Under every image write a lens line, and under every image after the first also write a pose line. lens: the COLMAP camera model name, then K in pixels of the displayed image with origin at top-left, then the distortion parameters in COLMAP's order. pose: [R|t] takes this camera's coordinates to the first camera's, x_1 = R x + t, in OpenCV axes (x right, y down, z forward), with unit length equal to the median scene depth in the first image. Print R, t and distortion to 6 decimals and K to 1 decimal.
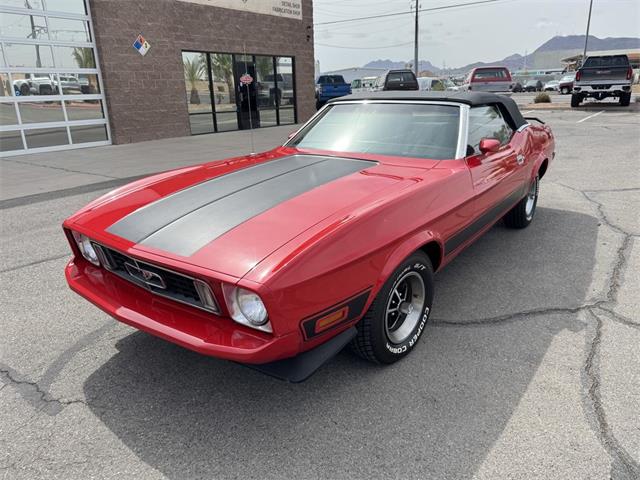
lens RADIAL K [[456.2, 0, 320.4], [0, 456.2, 241.2], [0, 0, 1]] dist [0.035866, -0.044047]
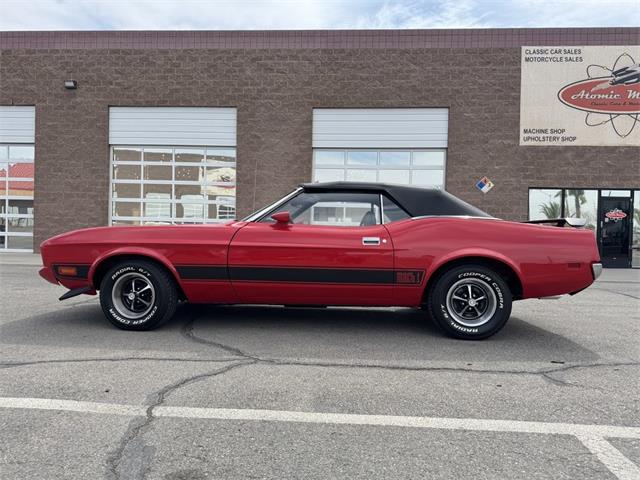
lens RADIAL K [[456.2, 0, 320.4], [0, 456.2, 241.2], [0, 0, 1]] dist [0.035866, -0.044047]
pose [[0.529977, 0.039600, -0.847087, 0.569270], [-0.303432, 0.941629, -0.145822, 0.002949], [0.791867, 0.334316, 0.511057, 0.193249]]
